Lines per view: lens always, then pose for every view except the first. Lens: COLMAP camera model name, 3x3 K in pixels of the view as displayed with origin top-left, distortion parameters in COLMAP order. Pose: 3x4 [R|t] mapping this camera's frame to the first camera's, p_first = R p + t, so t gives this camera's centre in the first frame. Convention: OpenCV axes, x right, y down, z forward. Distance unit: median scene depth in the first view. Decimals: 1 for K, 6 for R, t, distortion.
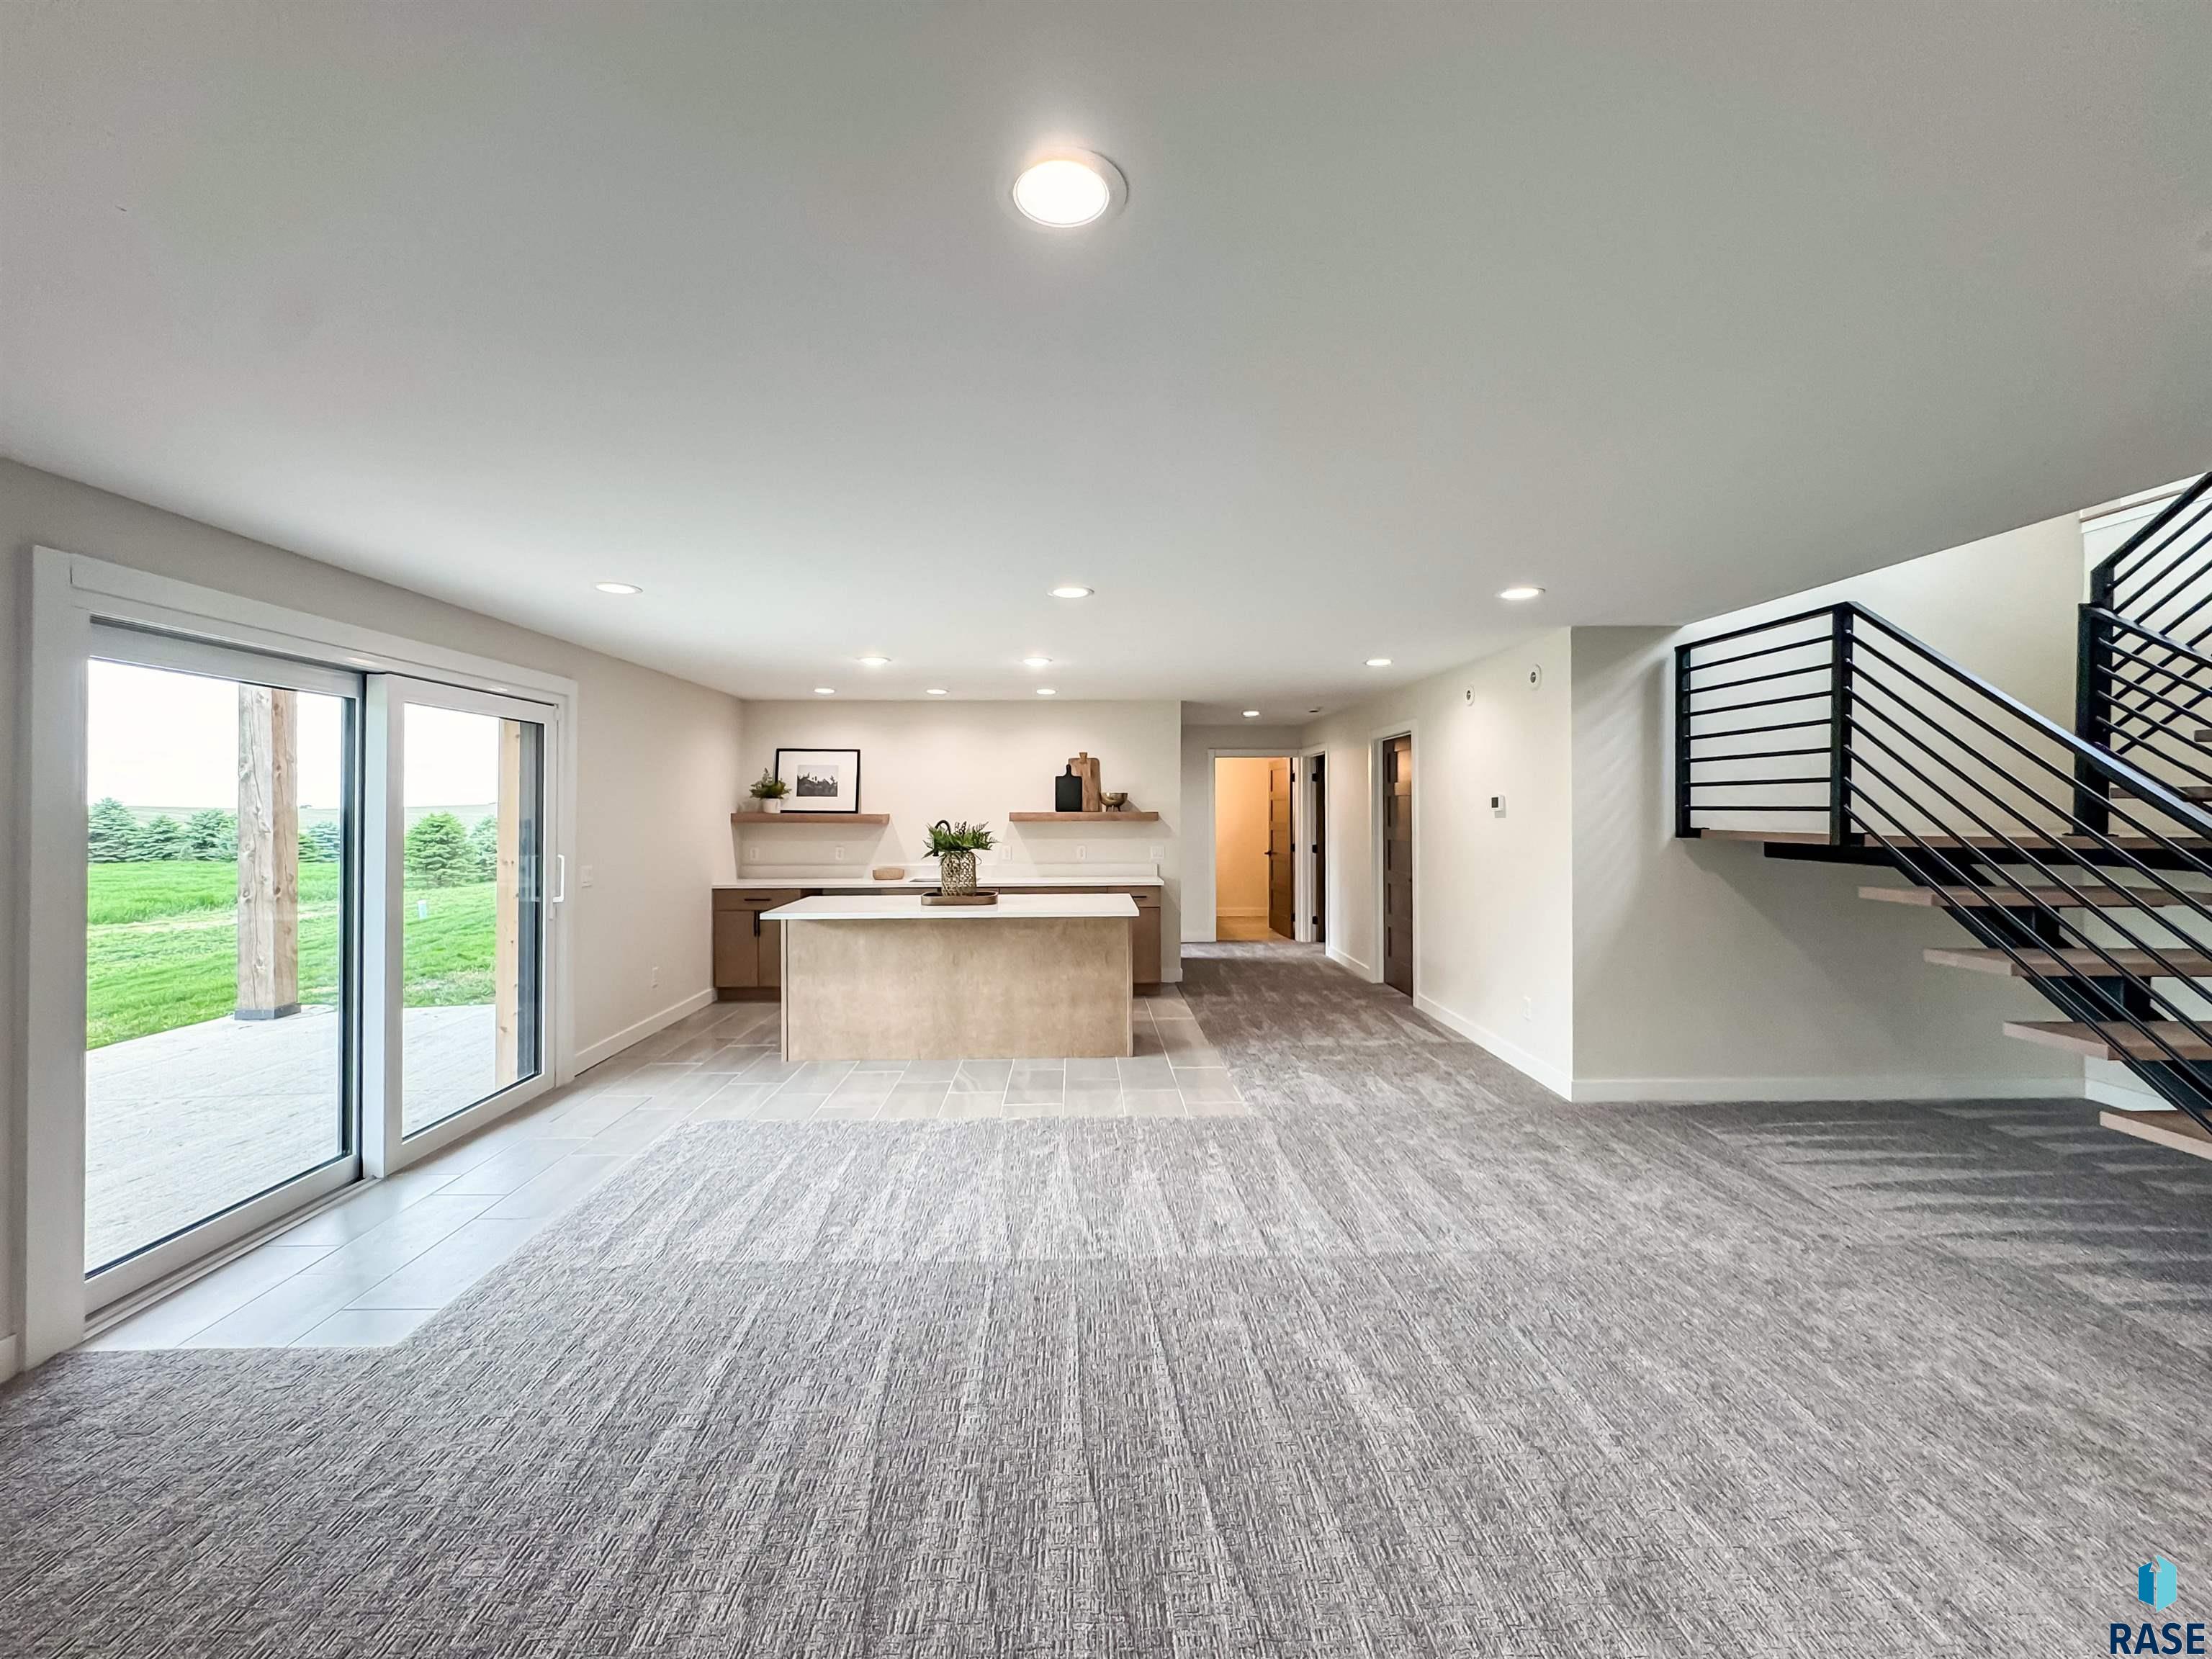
lens RADIAL K [[907.4, 0, 1100.0], [0, 907.4, 810.2], [0, 0, 1]] dist [-0.005657, 0.001221]
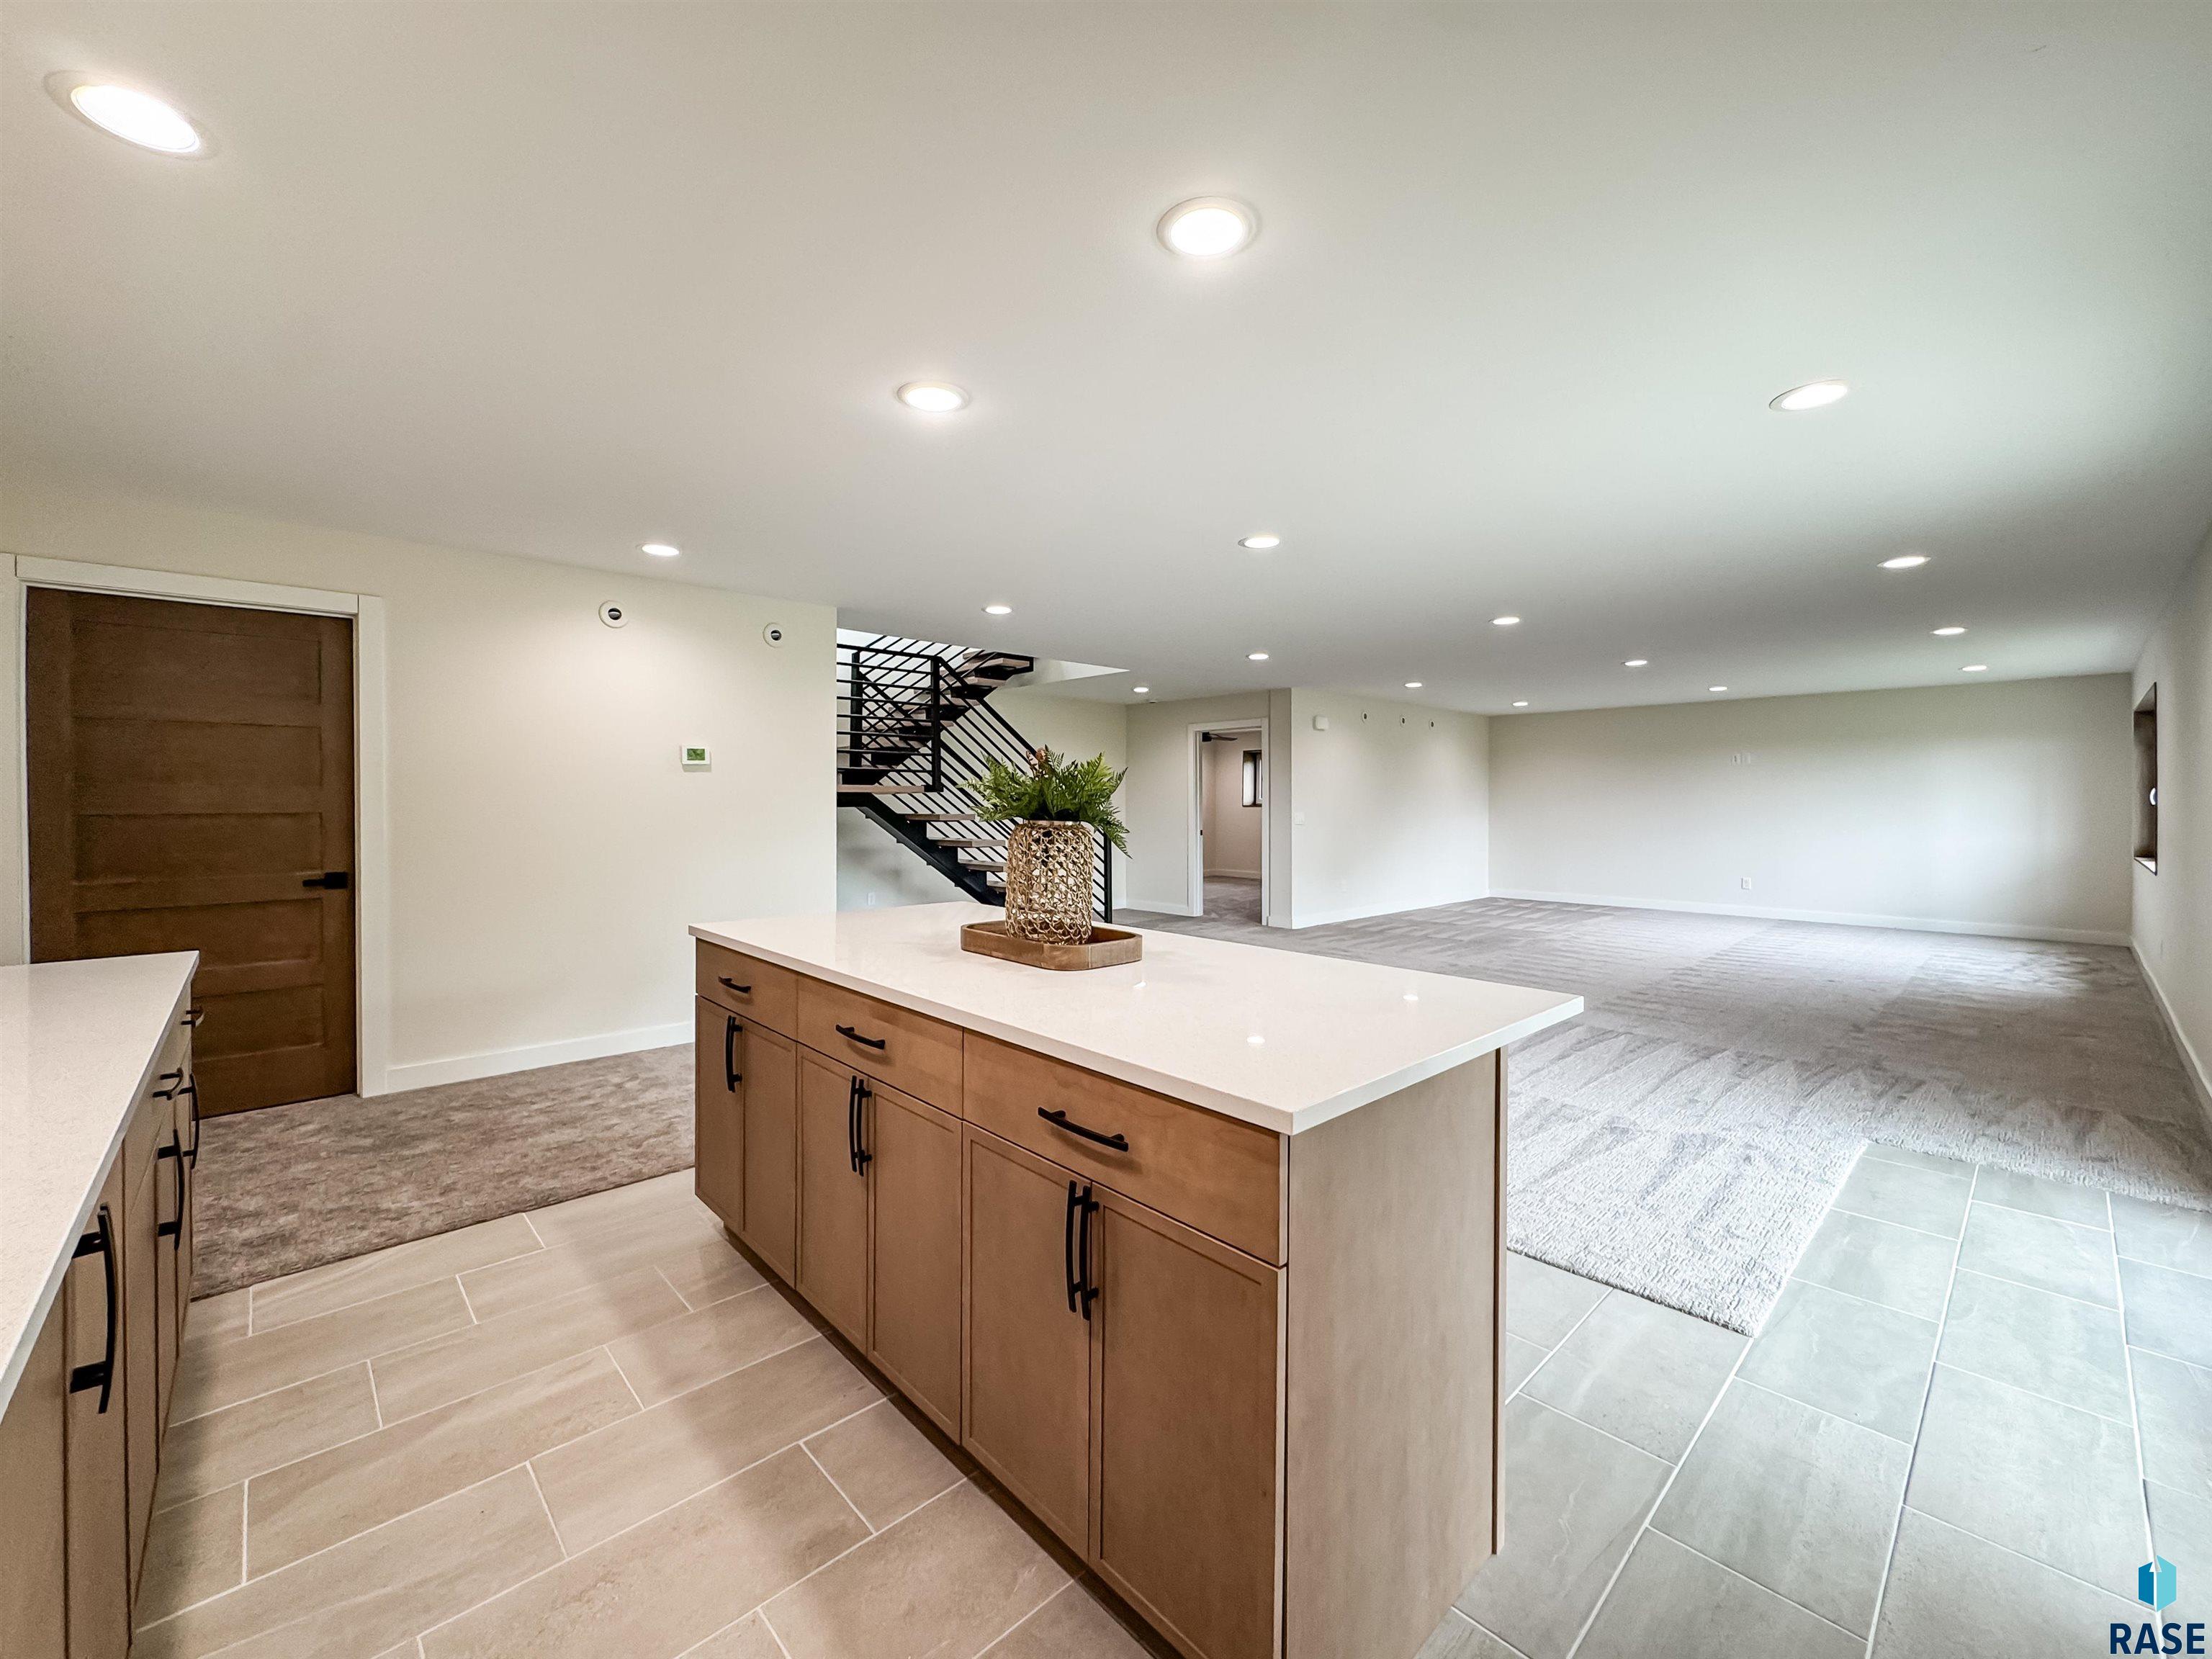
lens RADIAL K [[907.4, 0, 1112.7], [0, 907.4, 811.3], [0, 0, 1]] dist [-0.005657, 0.001221]
pose [[-0.674150, -0.015143, 0.738439, -0.482303], [-0.000093, 0.999792, 0.020418, 0.027762], [-0.738594, 0.013696, -0.674011, 1.281372]]
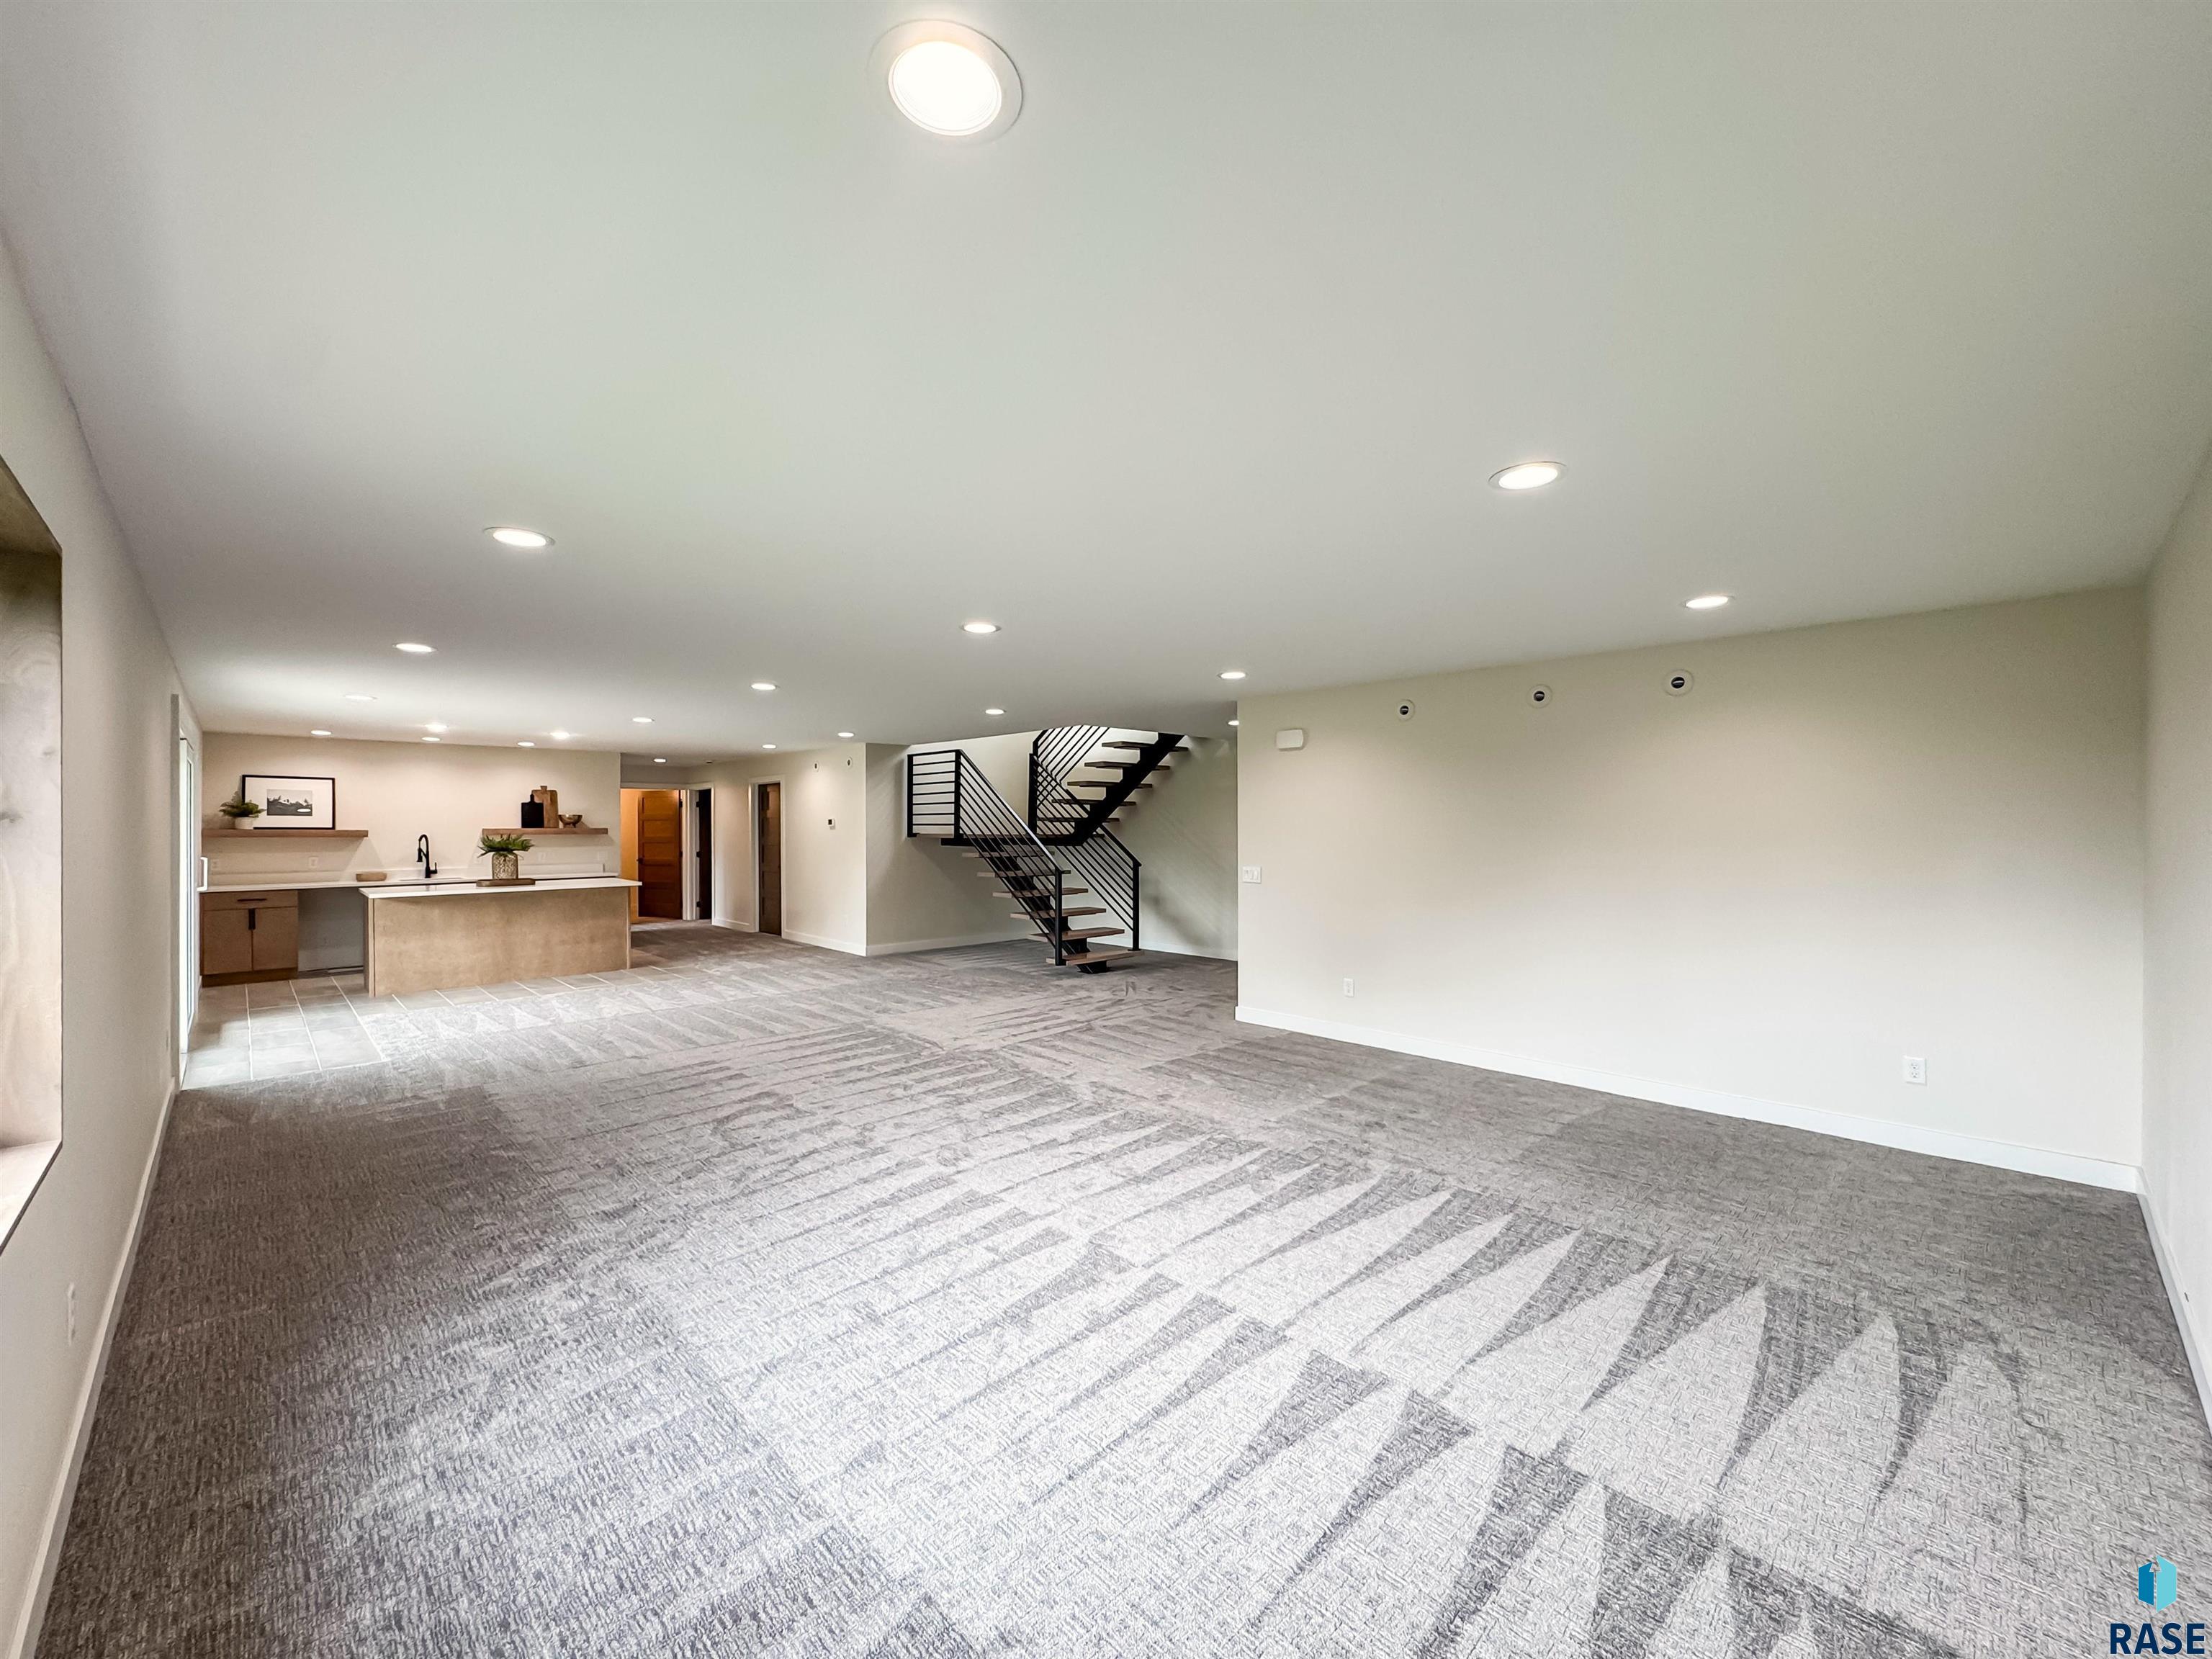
lens RADIAL K [[907.4, 0, 1124.5], [0, 907.4, 799.7], [0, 0, 1]] dist [-0.005657, 0.001221]
pose [[0.724548, 0.020218, 0.688927, -0.476605], [0.003890, 0.999434, -0.033422, 0.011640], [-0.689213, 0.026896, 0.724059, -0.902510]]
